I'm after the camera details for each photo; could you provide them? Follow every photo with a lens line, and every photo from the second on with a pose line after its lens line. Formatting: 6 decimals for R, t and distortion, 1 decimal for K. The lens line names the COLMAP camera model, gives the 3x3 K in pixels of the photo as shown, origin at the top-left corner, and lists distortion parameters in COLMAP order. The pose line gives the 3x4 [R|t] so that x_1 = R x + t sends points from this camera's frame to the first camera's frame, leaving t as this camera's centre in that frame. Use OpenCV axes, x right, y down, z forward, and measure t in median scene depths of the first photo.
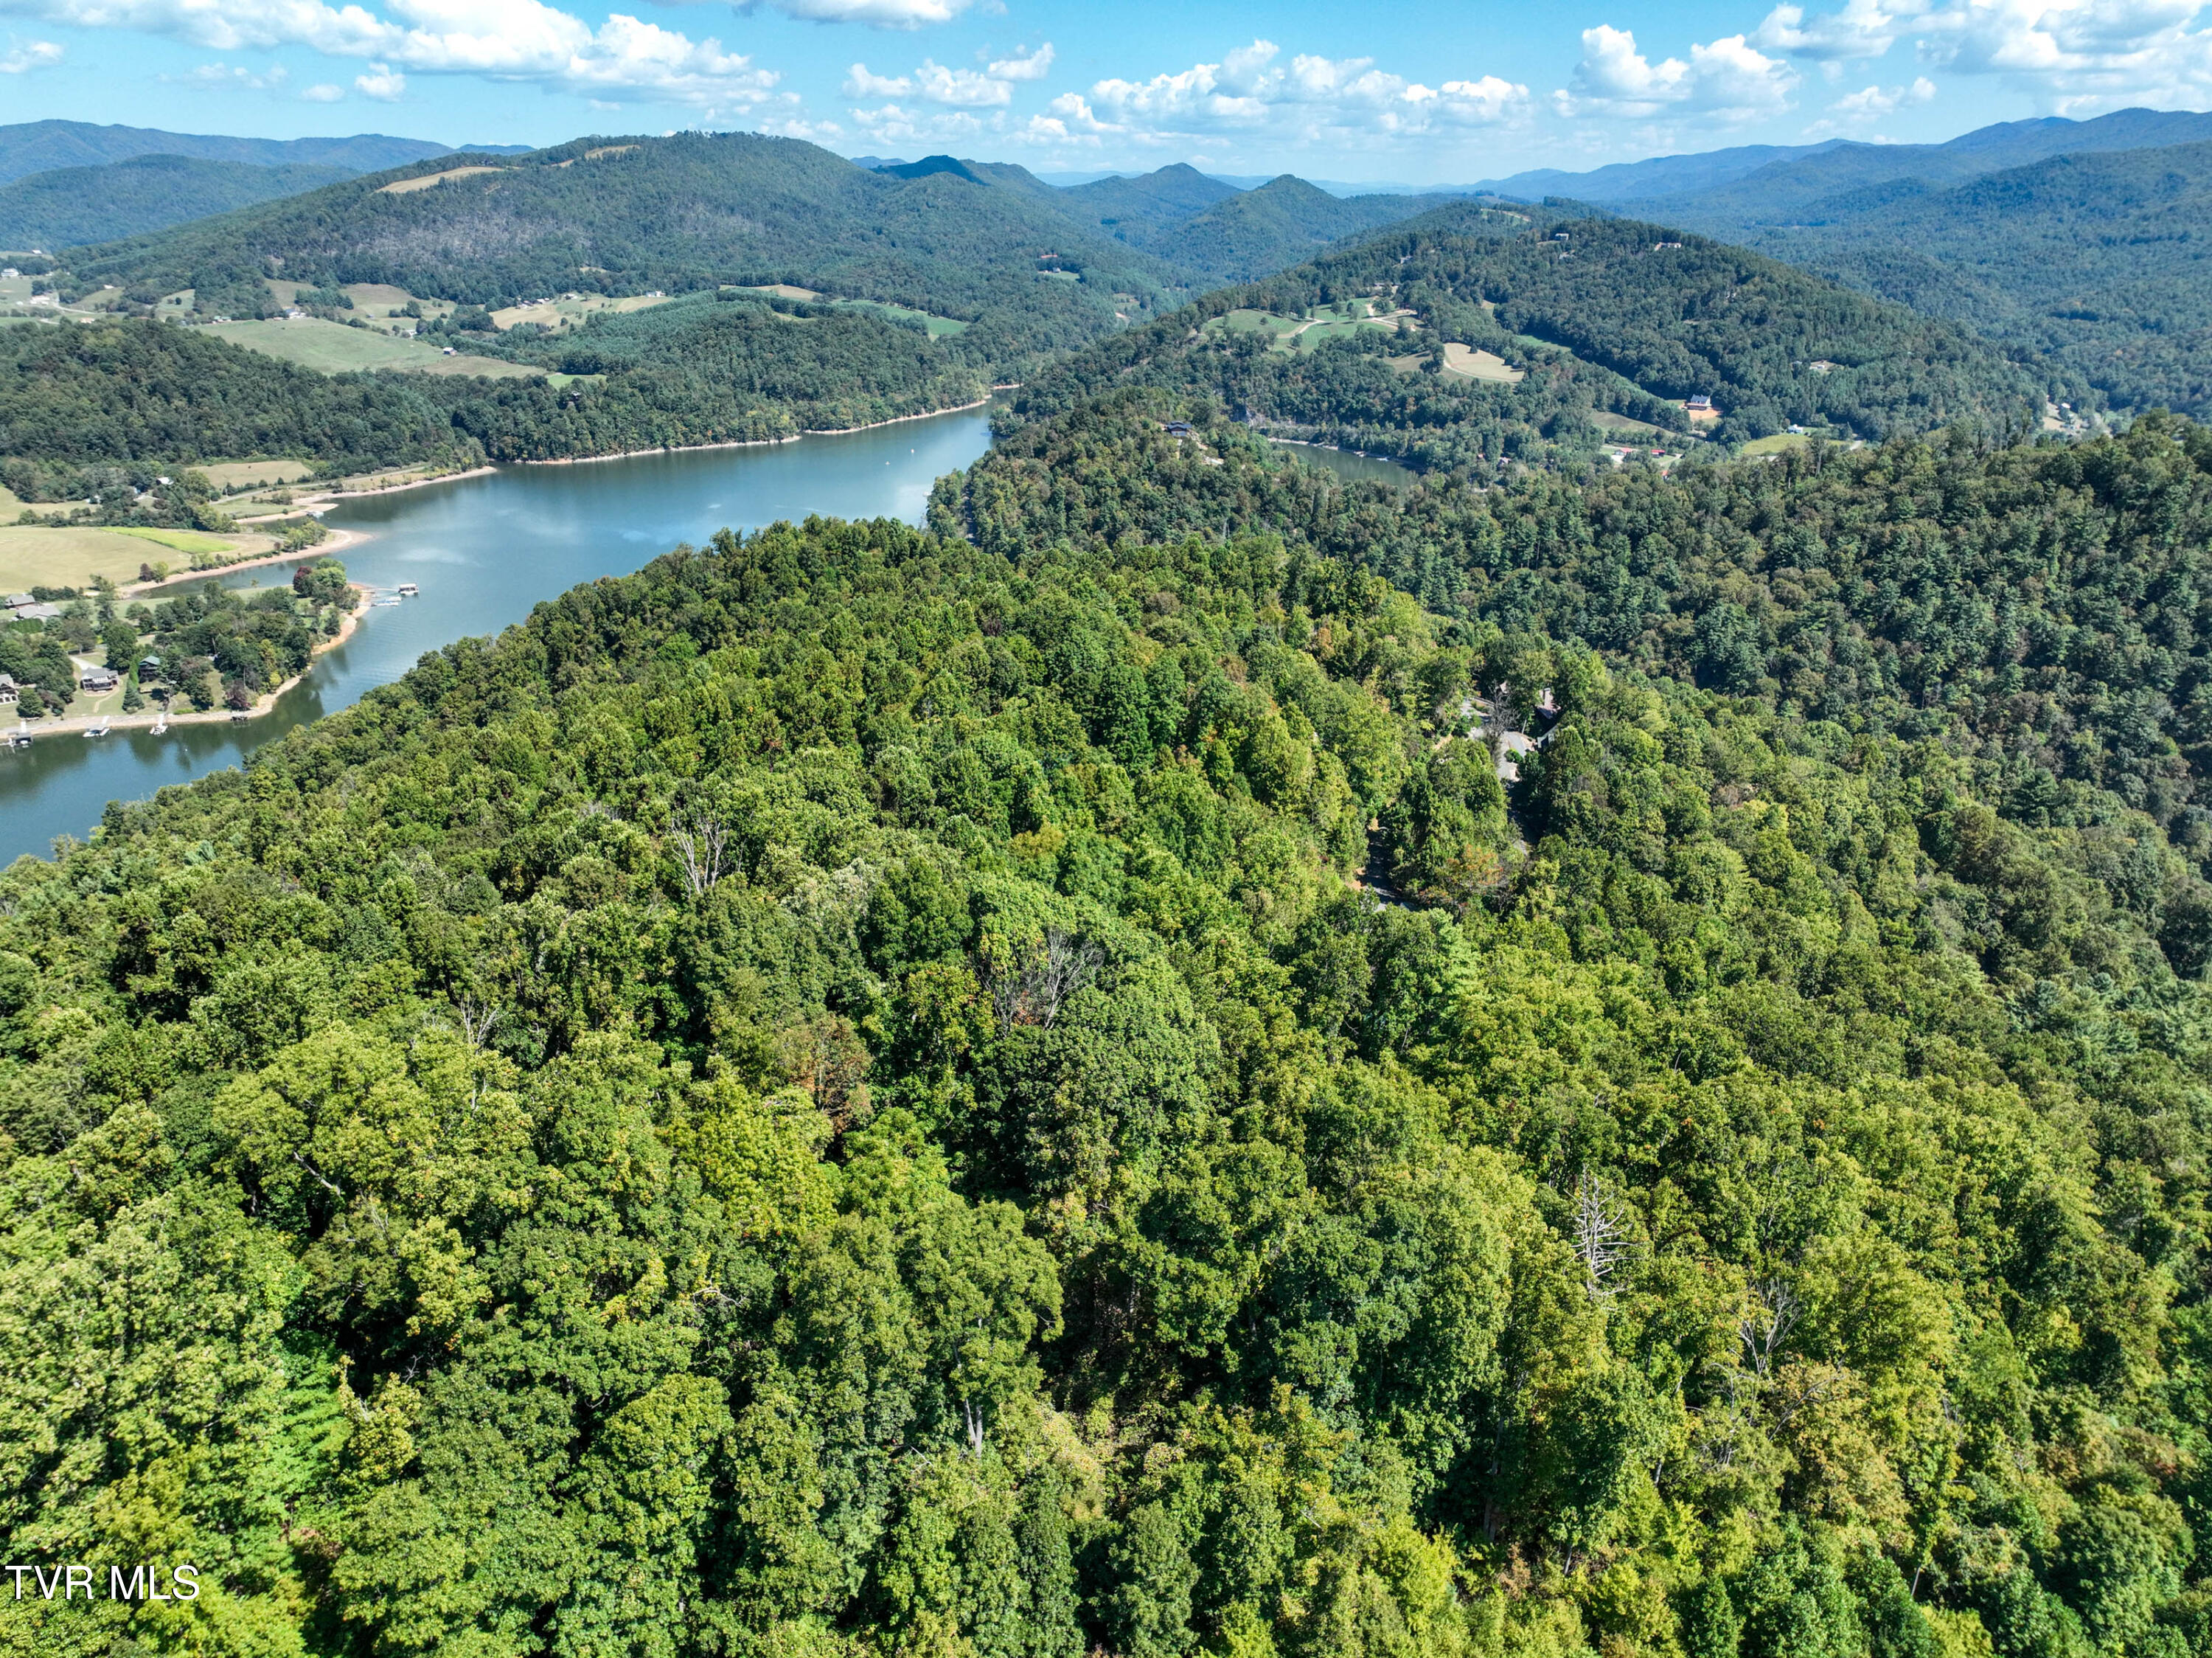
lens RADIAL K [[1549.8, 0, 1106.0], [0, 1549.8, 829.0], [0, 0, 1]] dist [0.001543, 0.019083]
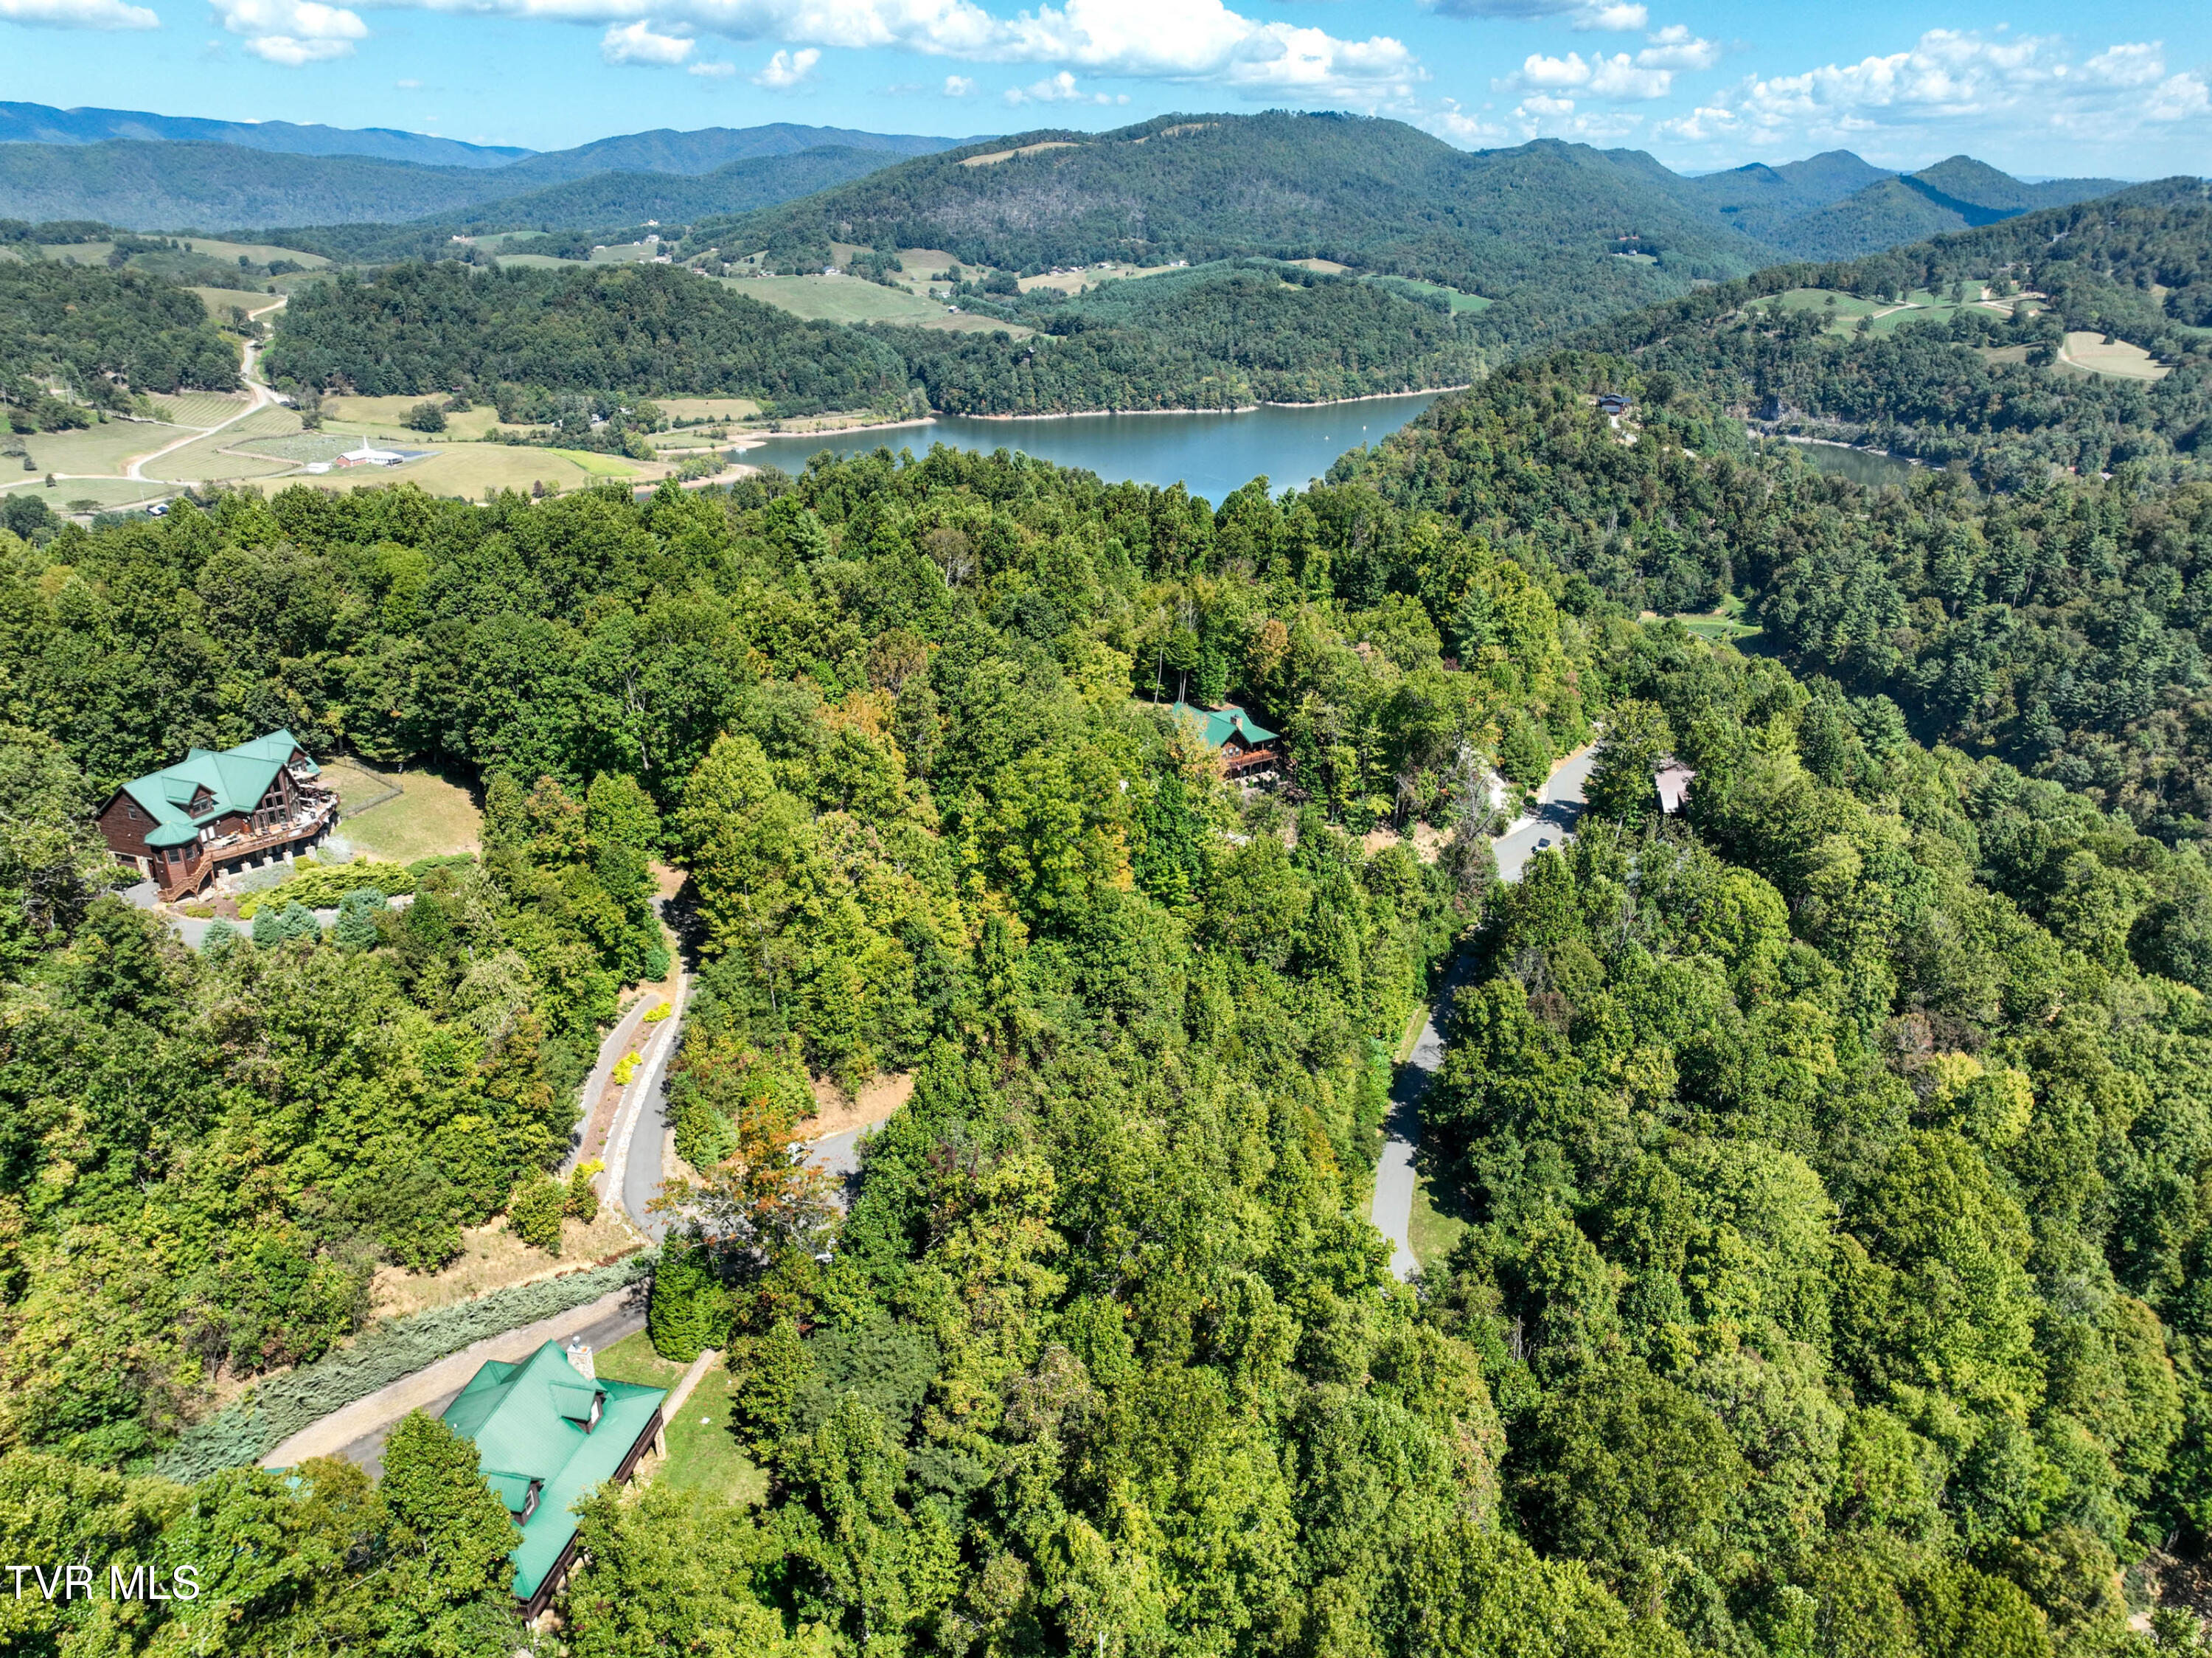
lens RADIAL K [[1549.8, 0, 1106.0], [0, 1549.8, 829.0], [0, 0, 1]] dist [0.001543, 0.019083]
pose [[0.930544, 0.143021, -0.337095, 0.068732], [-0.142715, 0.989427, 0.025827, -0.013477], [0.337224, 0.024076, 0.941116, 0.098798]]
